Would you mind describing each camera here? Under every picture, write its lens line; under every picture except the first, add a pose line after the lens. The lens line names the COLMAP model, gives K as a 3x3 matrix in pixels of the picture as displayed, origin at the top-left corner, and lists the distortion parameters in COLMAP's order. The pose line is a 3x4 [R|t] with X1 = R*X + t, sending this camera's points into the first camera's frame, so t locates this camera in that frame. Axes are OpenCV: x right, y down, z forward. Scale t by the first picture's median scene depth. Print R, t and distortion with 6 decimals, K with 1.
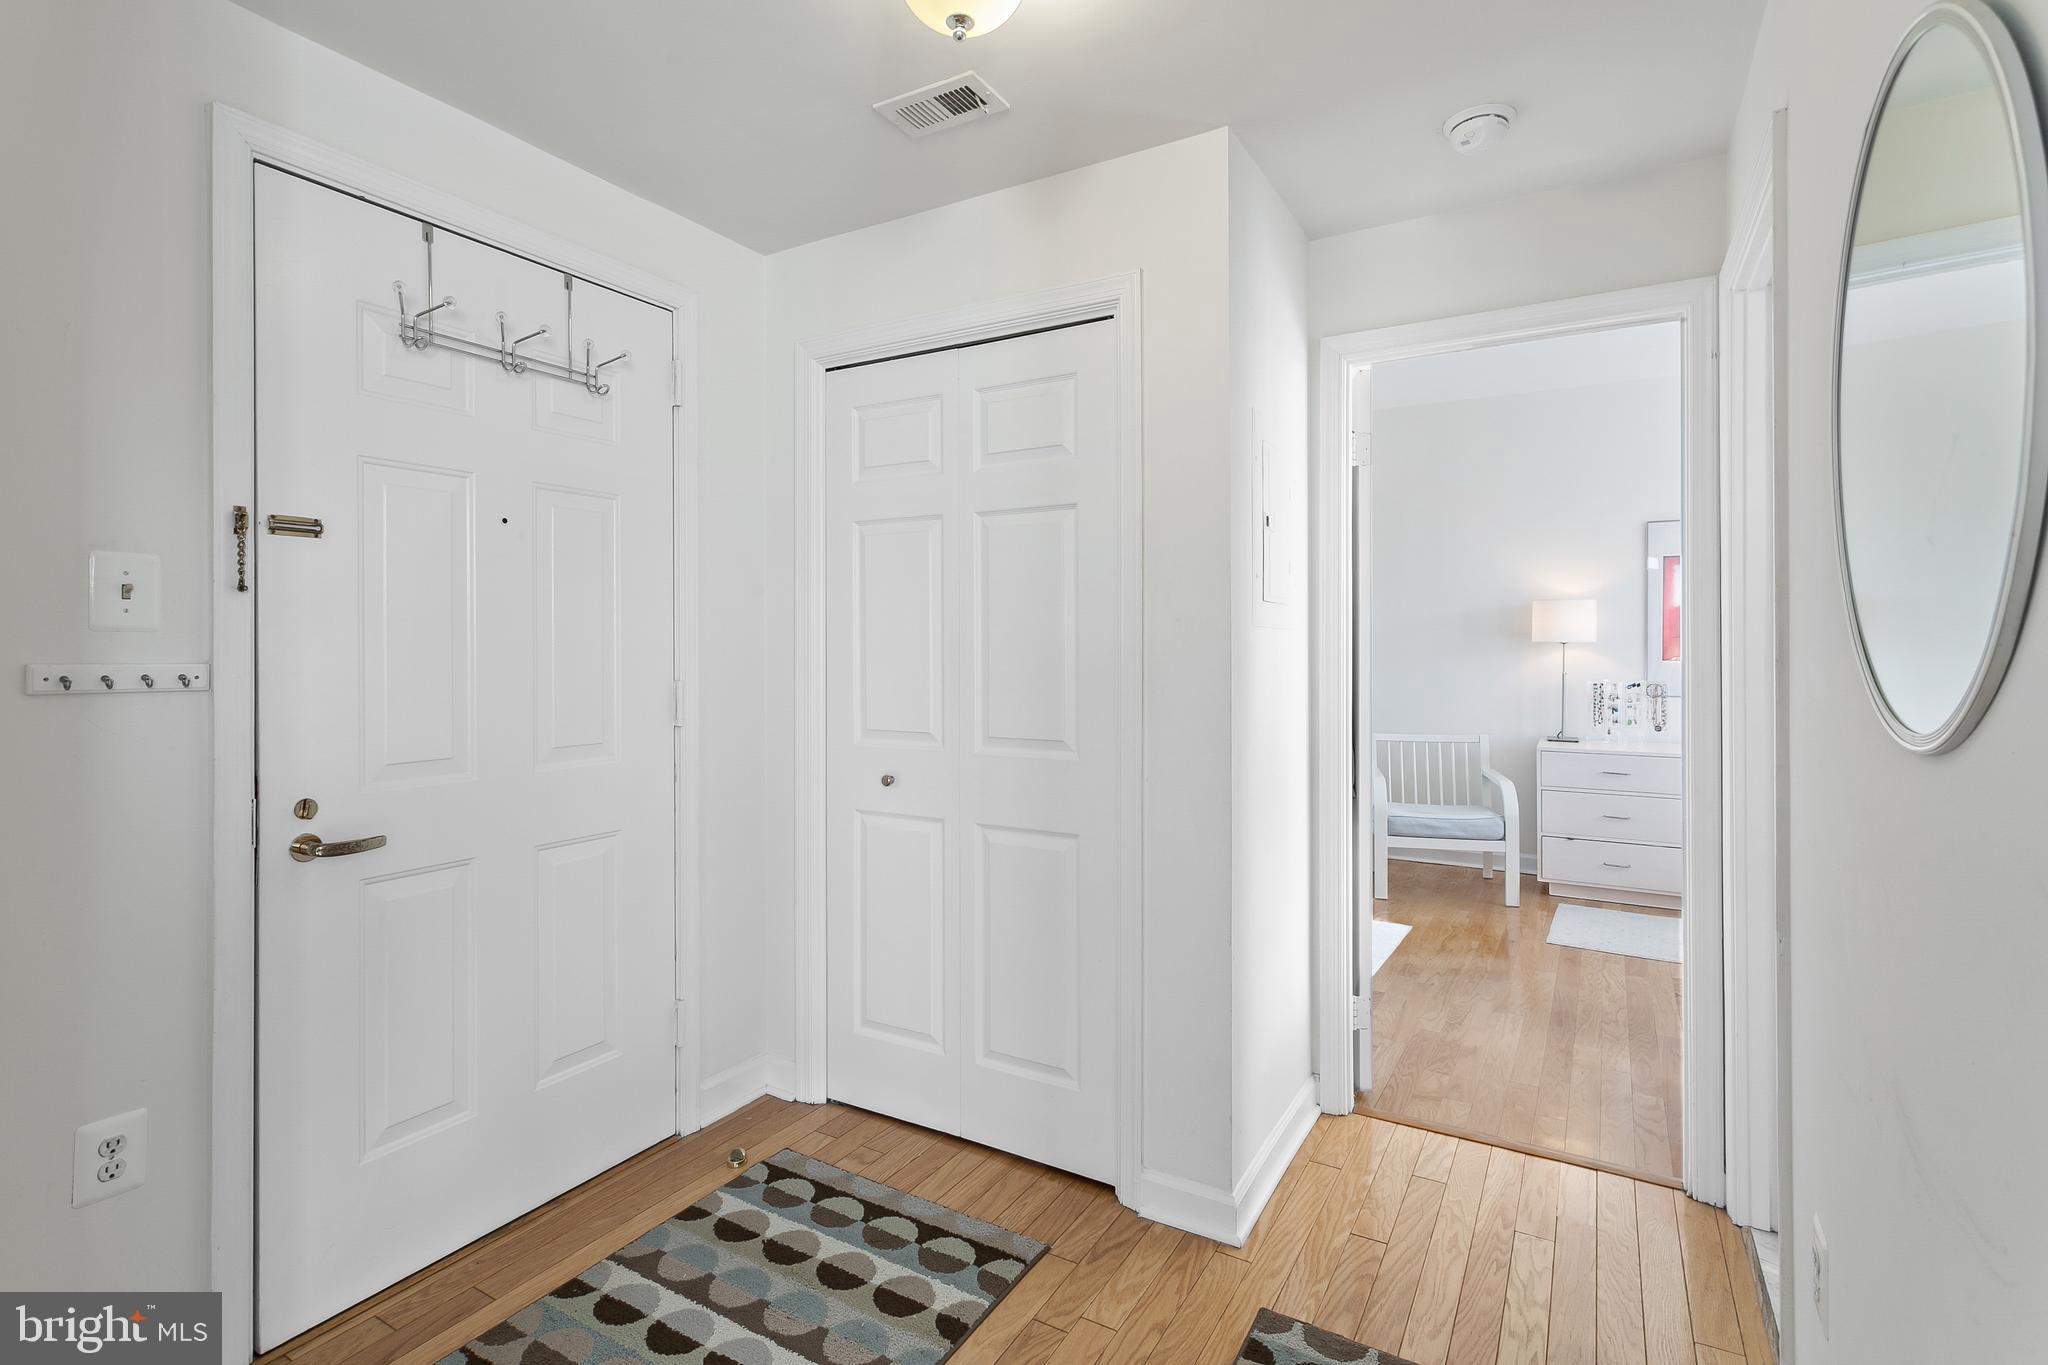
lens RADIAL K [[1003.1, 0, 1018.8], [0, 1003.1, 650.2], [0, 0, 1]] dist [-0.027619, 0.000456]
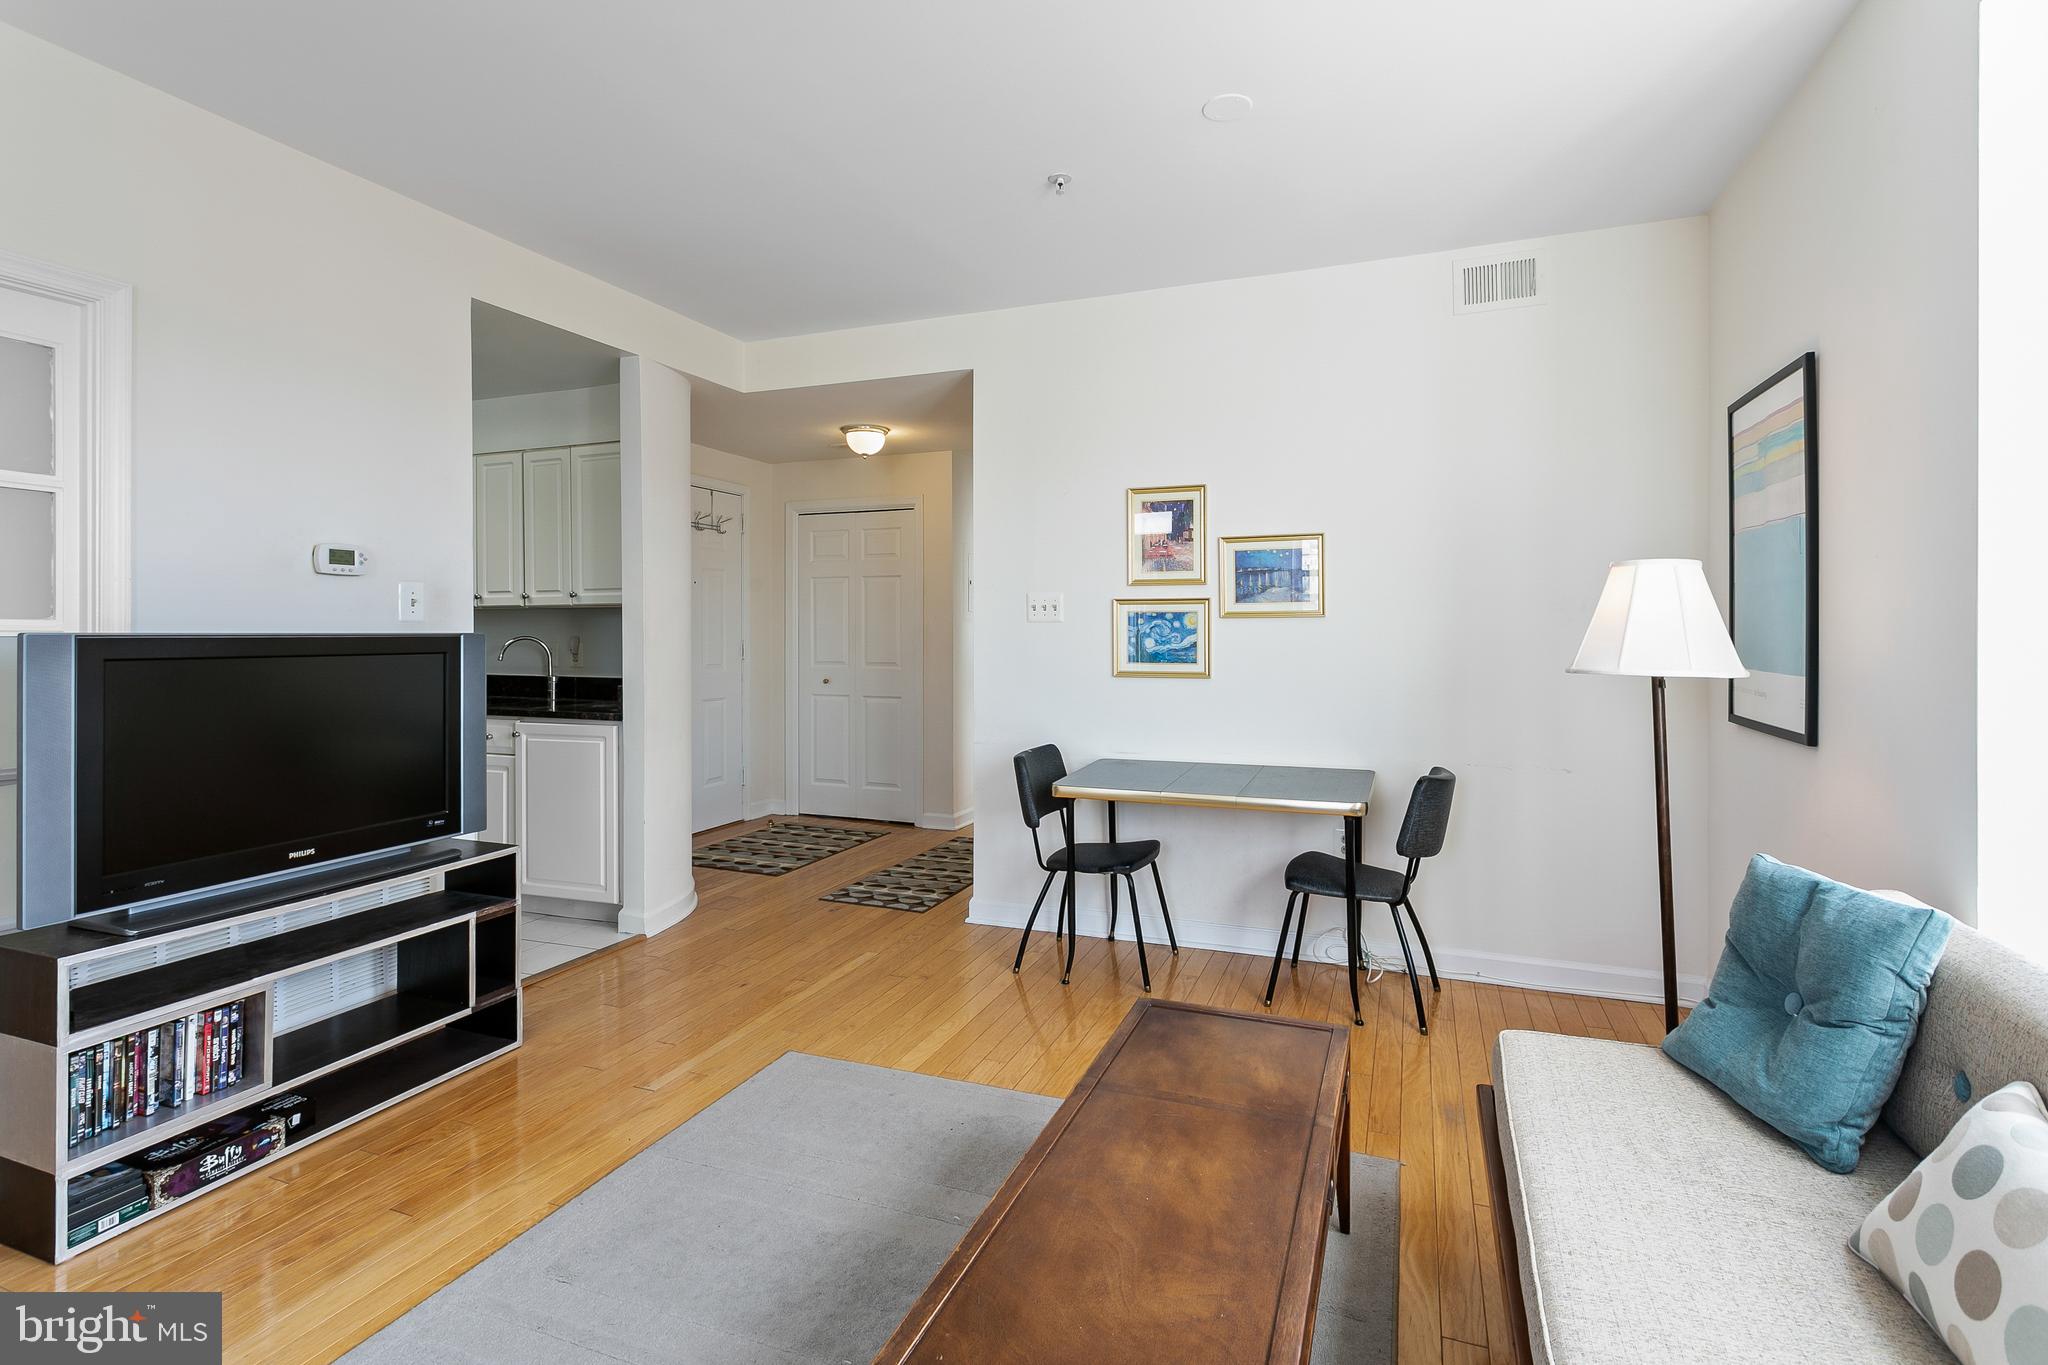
lens RADIAL K [[1003.1, 0, 1018.8], [0, 1003.1, 650.2], [0, 0, 1]] dist [-0.027619, 0.000456]
pose [[0.988395, 0.001066, 0.151903, -0.036314], [-0.003513, 0.999868, 0.015840, 0.010711], [-0.151866, -0.016190, 0.988268, -1.647304]]
